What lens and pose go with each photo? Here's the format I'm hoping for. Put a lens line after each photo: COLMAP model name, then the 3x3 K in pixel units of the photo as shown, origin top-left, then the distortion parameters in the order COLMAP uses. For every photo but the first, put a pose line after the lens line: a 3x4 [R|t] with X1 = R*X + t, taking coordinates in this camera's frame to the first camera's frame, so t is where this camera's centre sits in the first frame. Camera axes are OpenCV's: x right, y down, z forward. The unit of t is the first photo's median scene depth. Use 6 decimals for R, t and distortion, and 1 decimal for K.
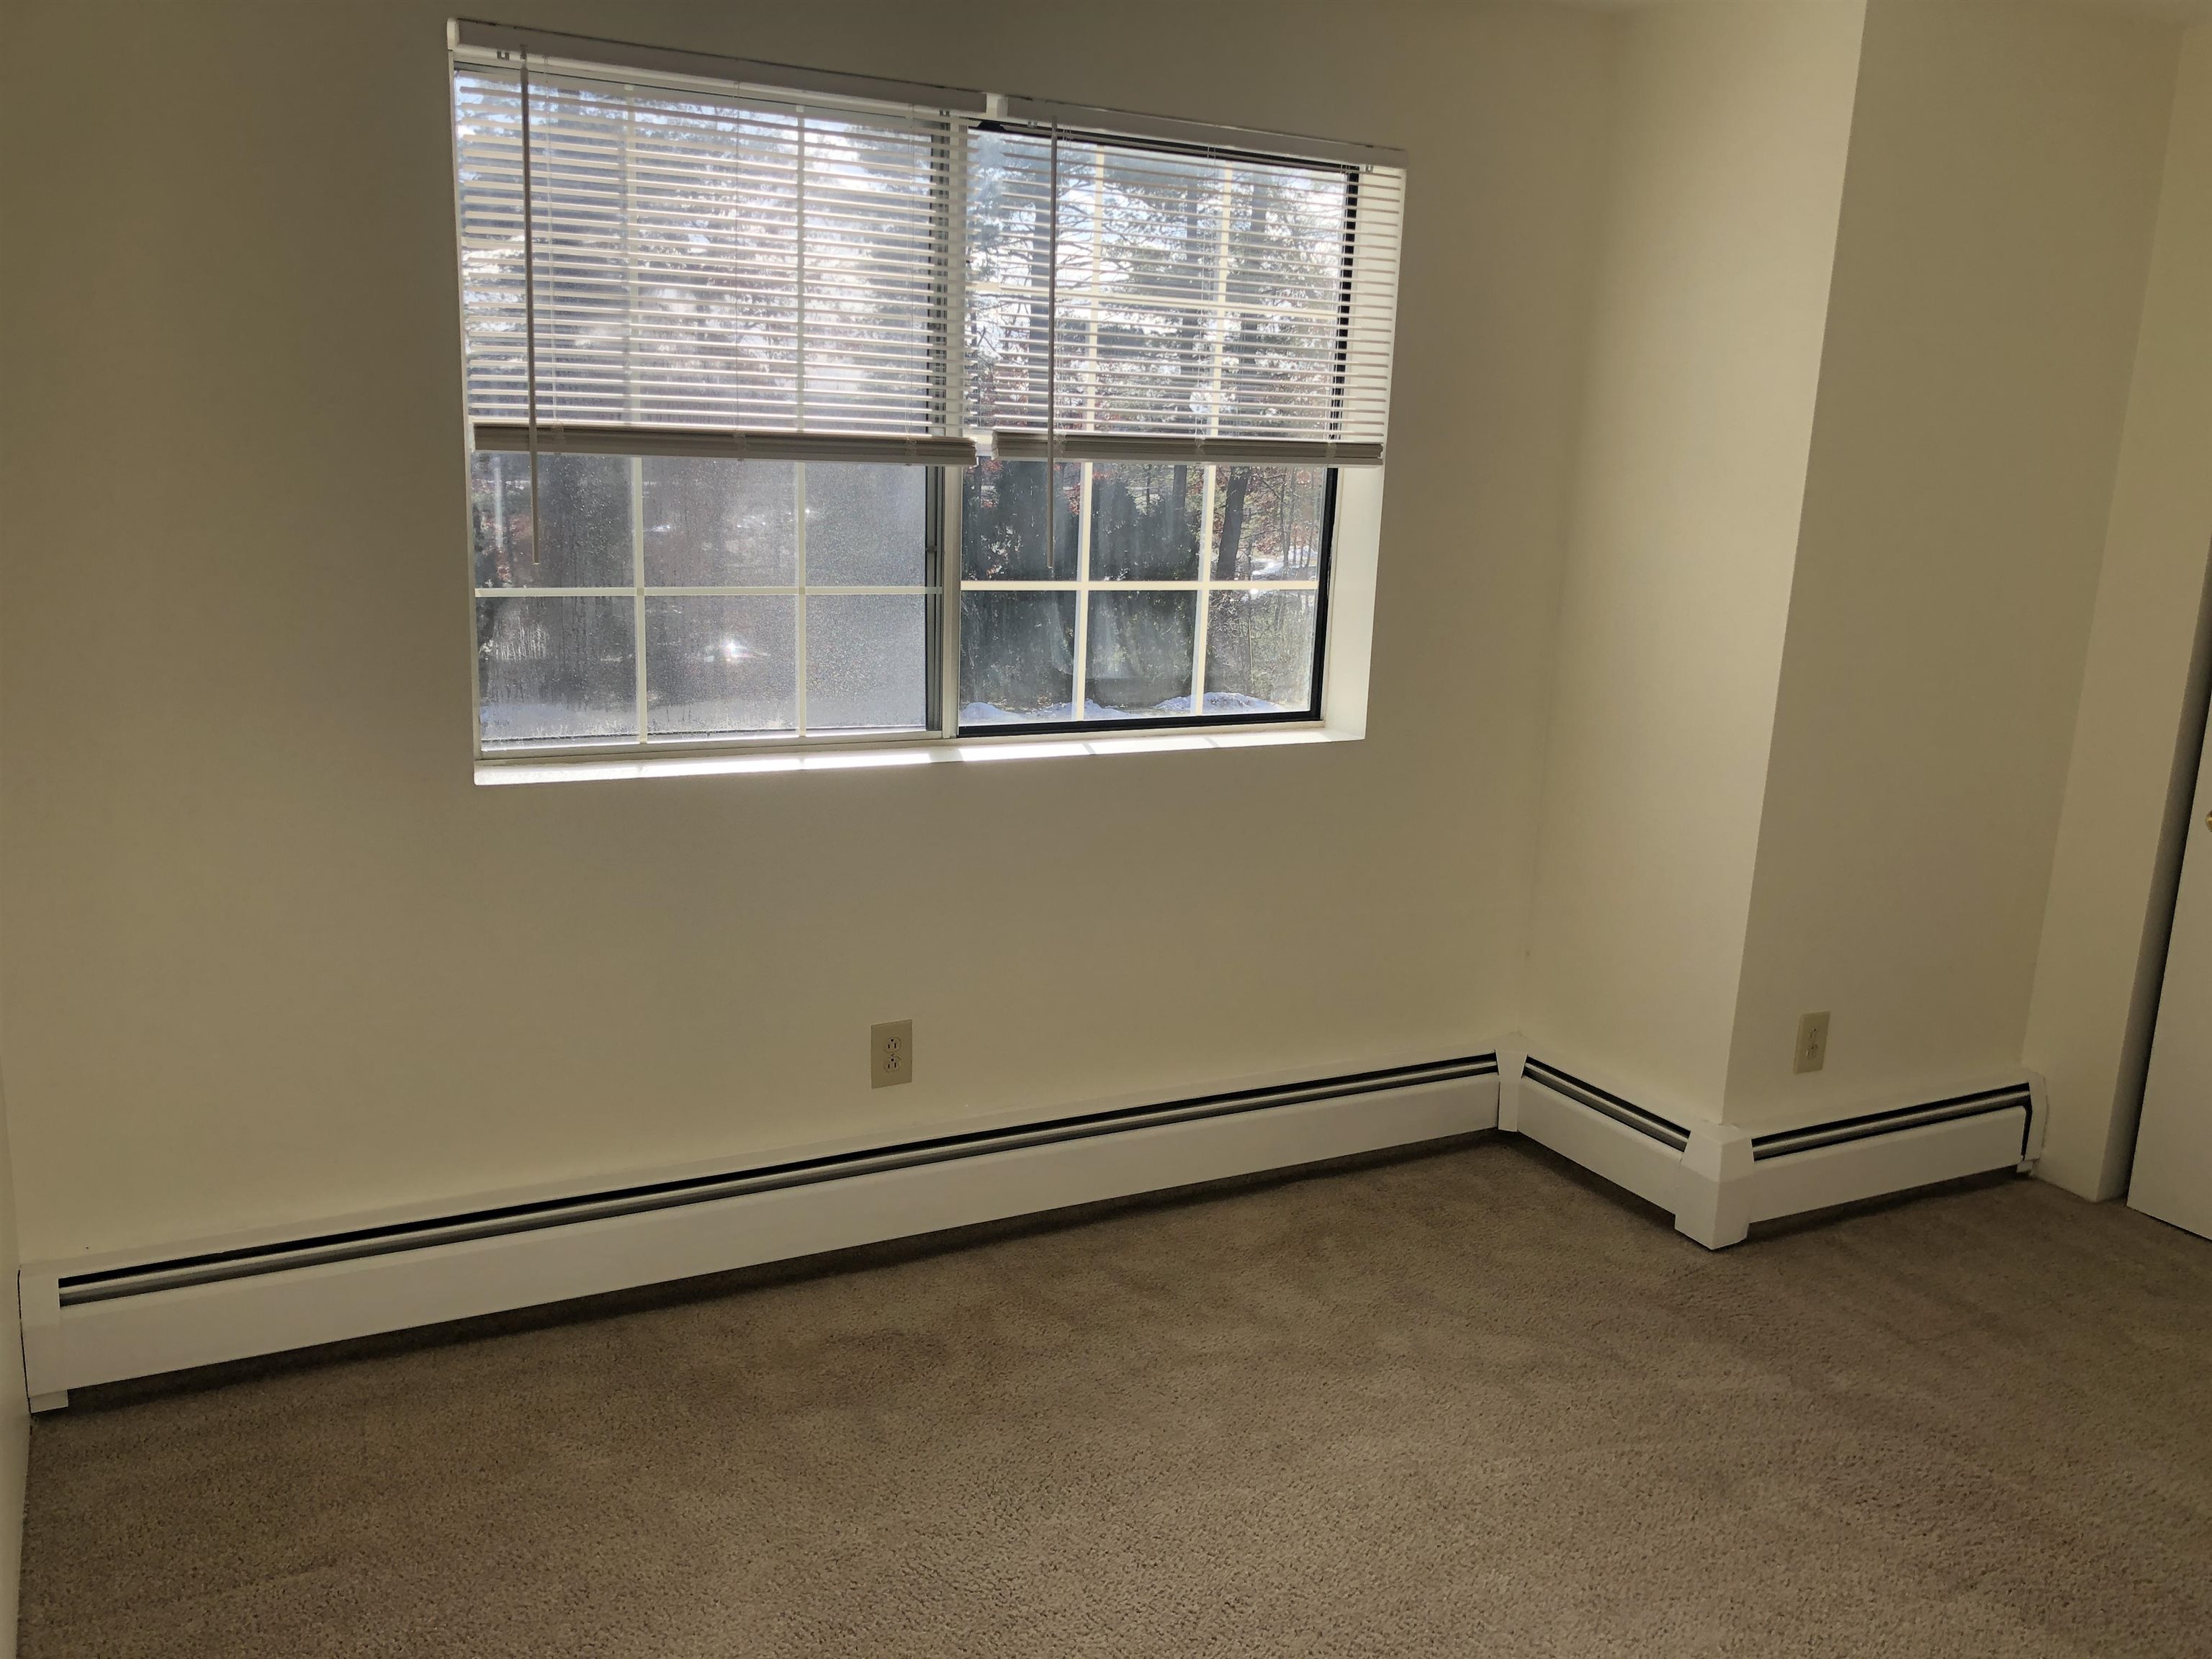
lens RADIAL K [[1773.1, 0, 1106.0], [0, 1773.1, 829.5], [0, 0, 1]] dist [0.025081, -0.000052]
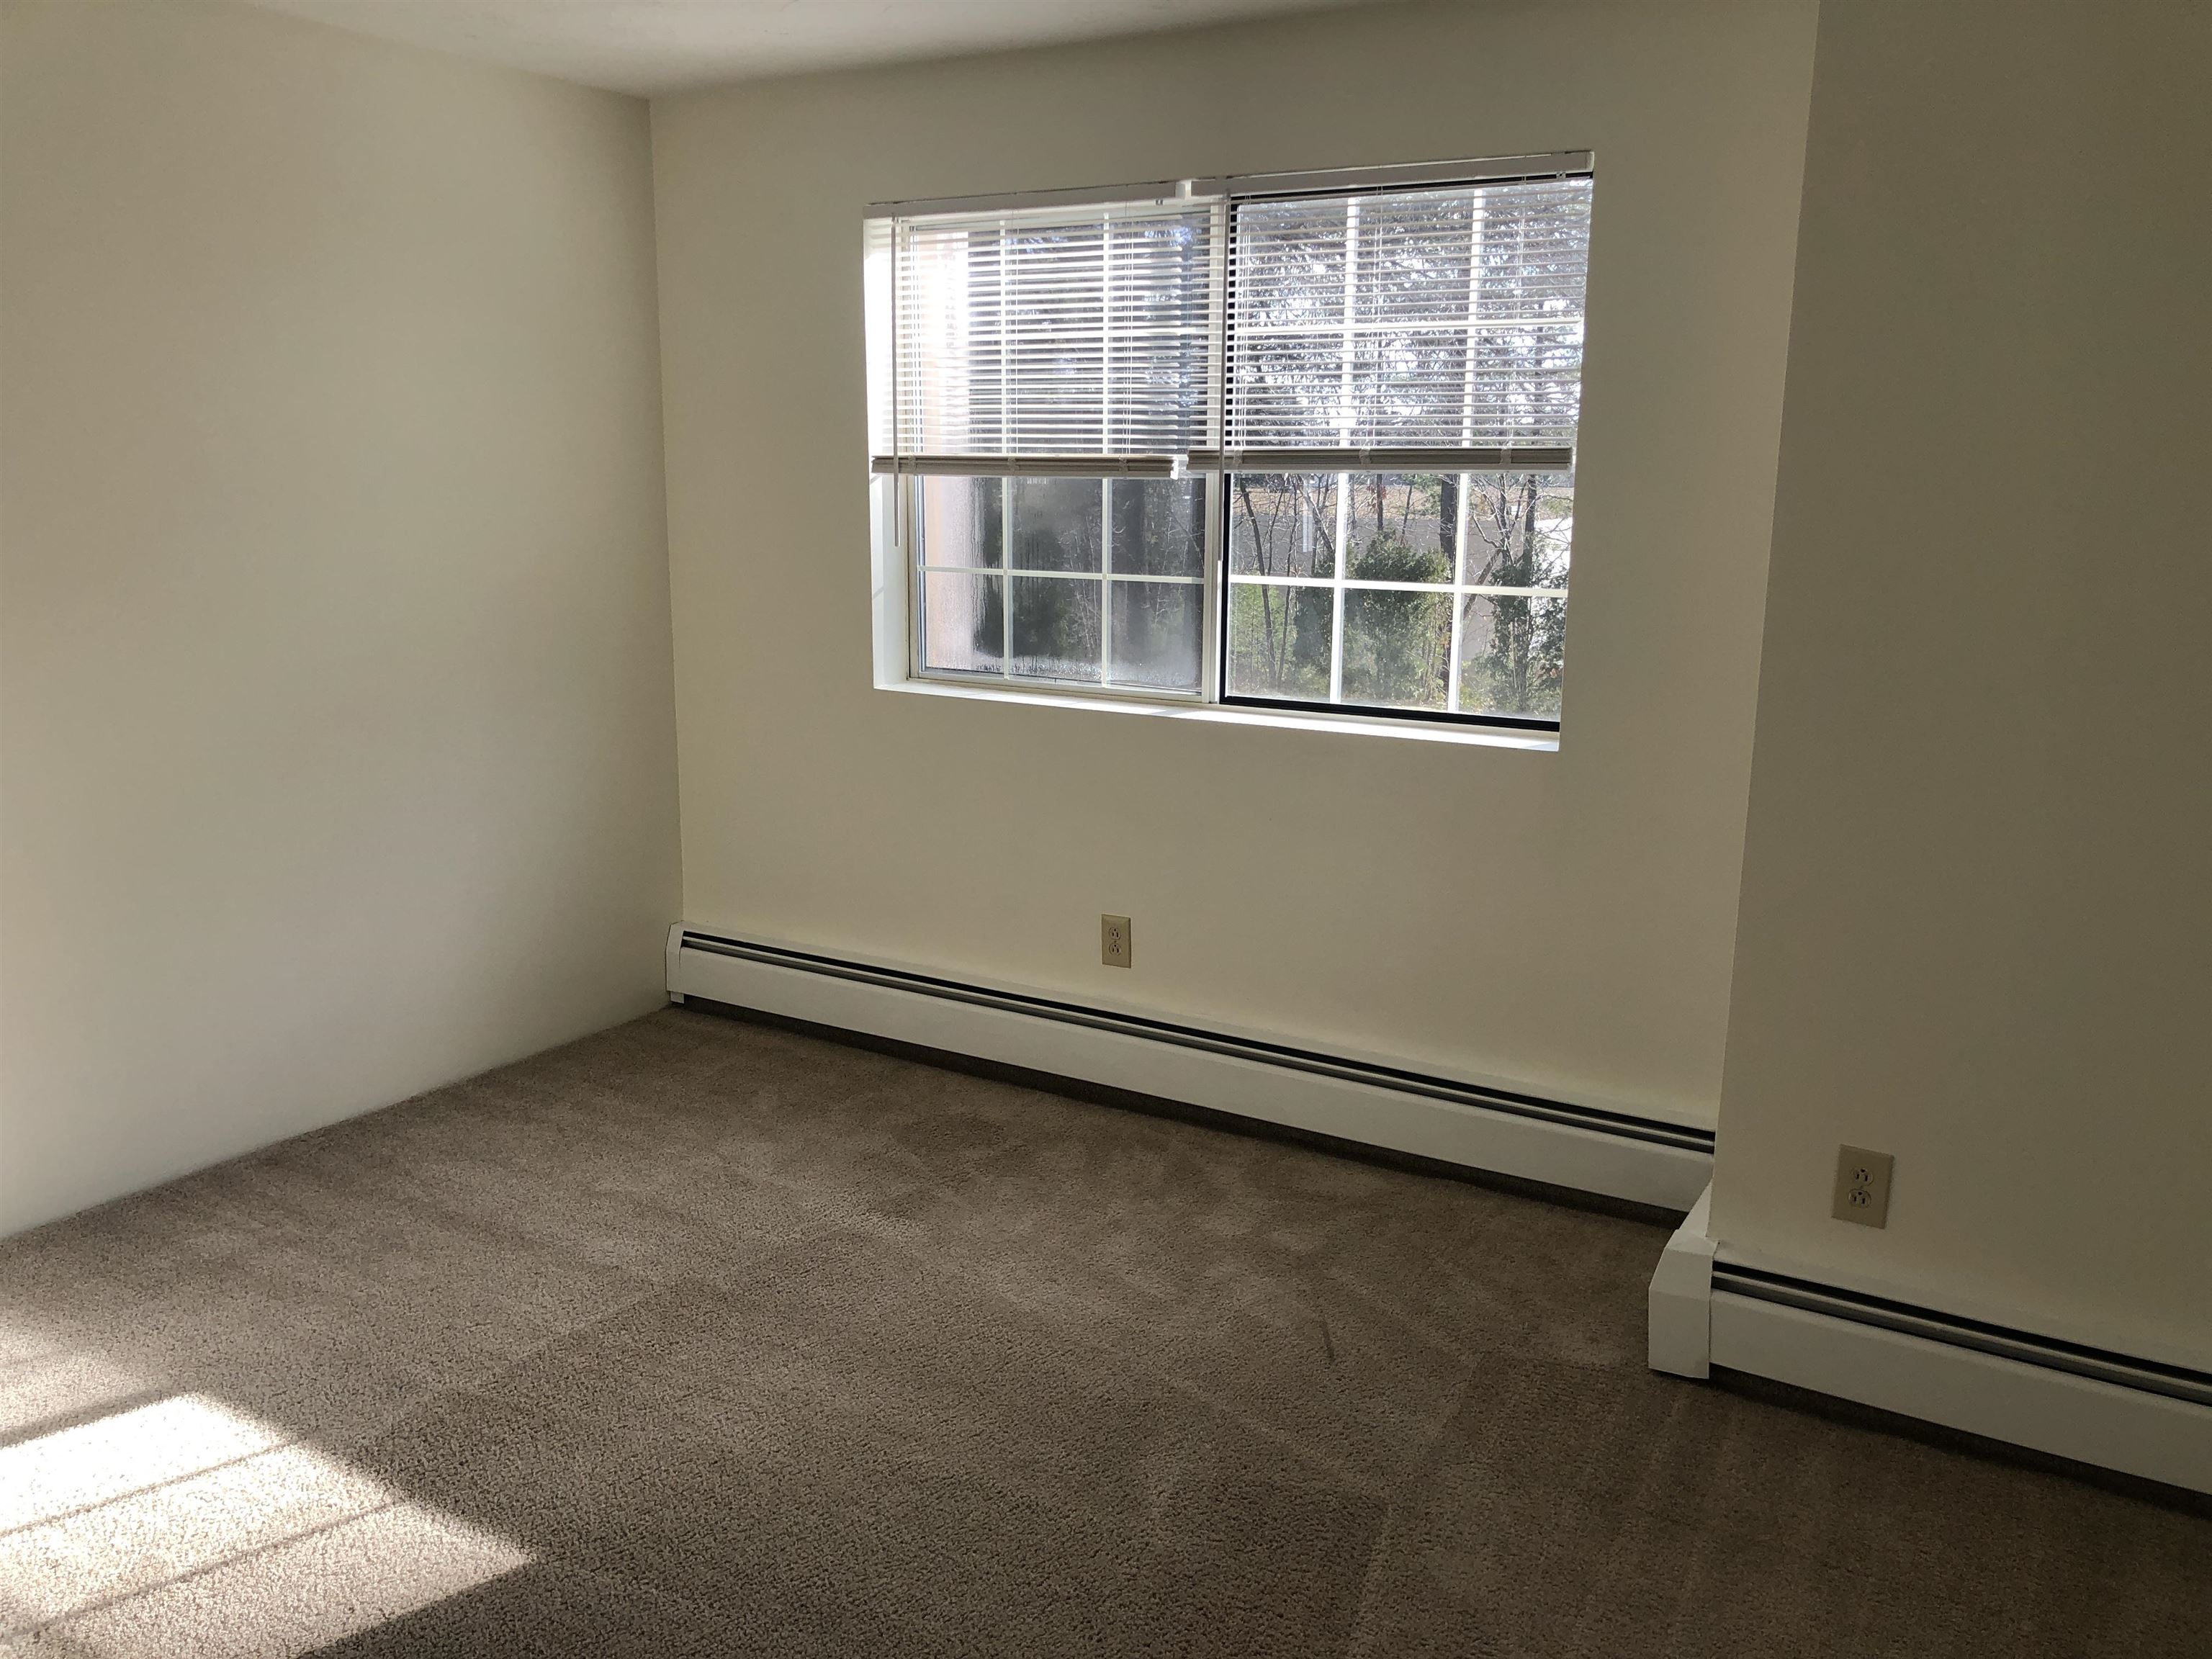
lens RADIAL K [[1880.3, 0, 1106.0], [0, 1880.3, 829.5], [0, 0, 1]] dist [0.035227, 0.000706]
pose [[0.506779, 0.146024, -0.849619, 1.032264], [-0.164496, 0.983821, 0.070971, -0.048661], [0.846236, 0.103793, 0.522601, 0.285548]]
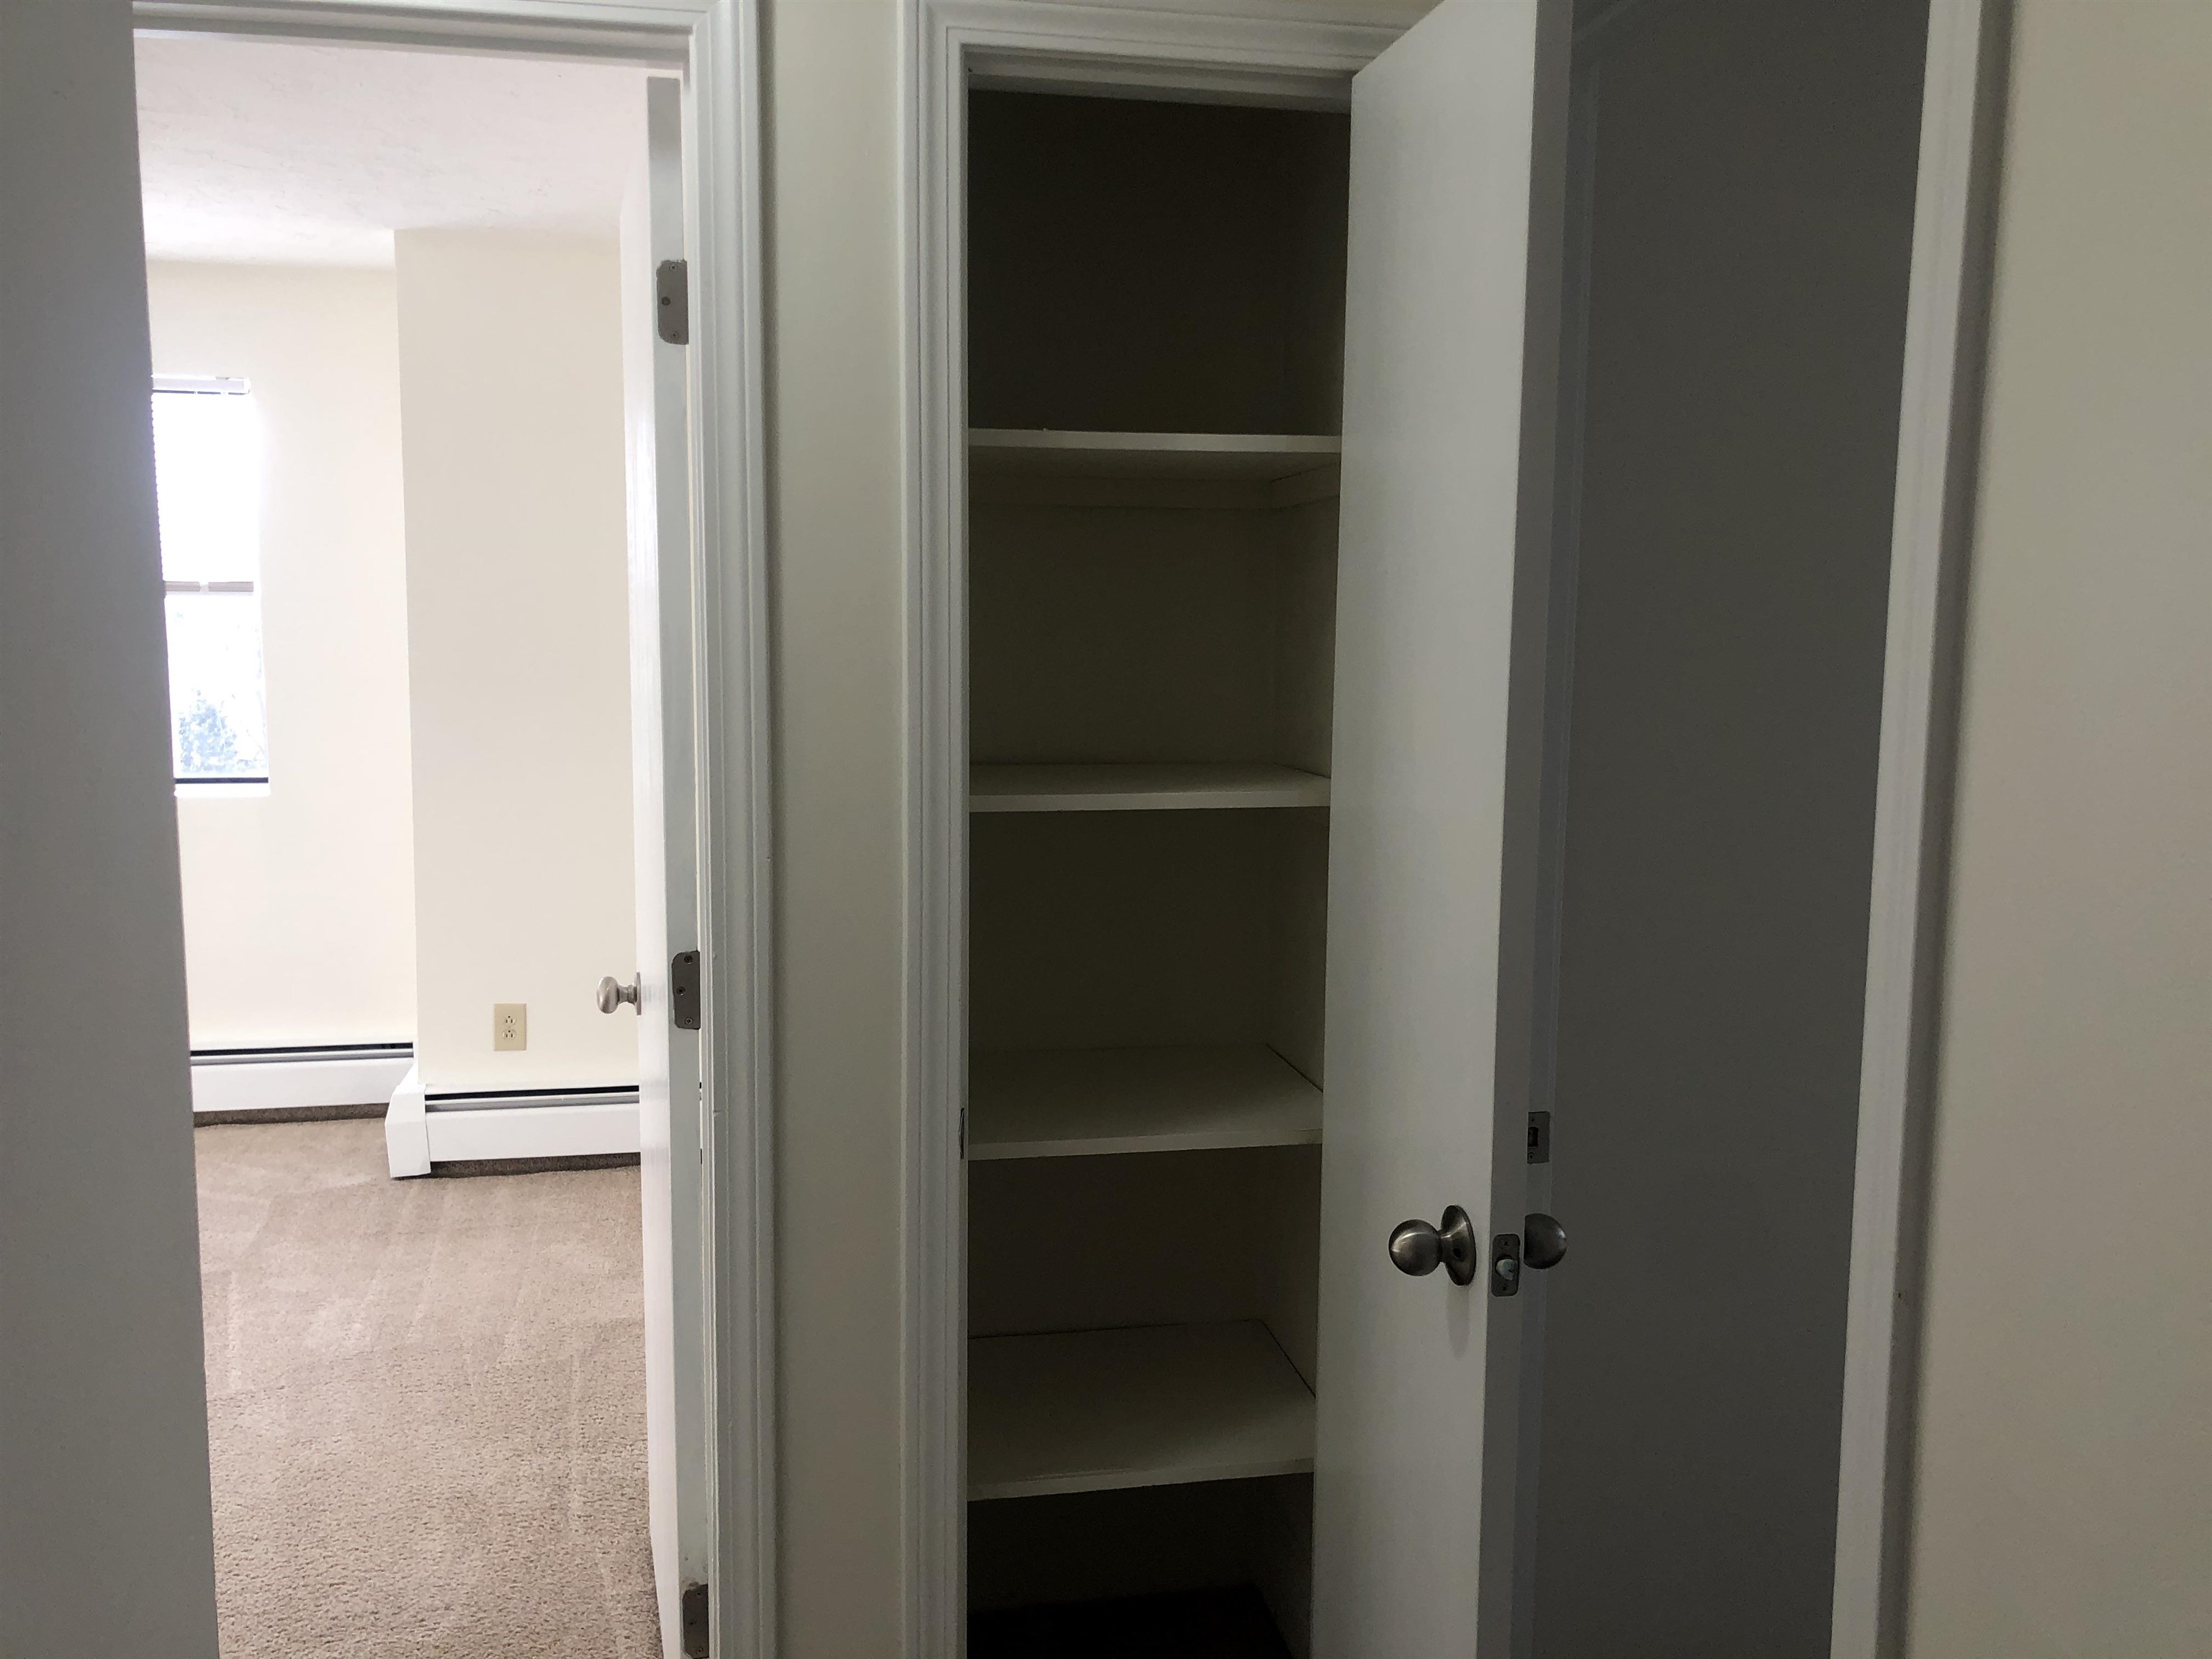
lens RADIAL K [[1773.1, 0, 1106.0], [0, 1773.1, 829.5], [0, 0, 1]] dist [0.025081, -0.000052]
pose [[0.951946, 0.009368, -0.306122, 1.373374], [-0.035919, 0.996049, -0.081214, 0.073386], [0.304152, 0.088307, 0.948522, -0.153537]]
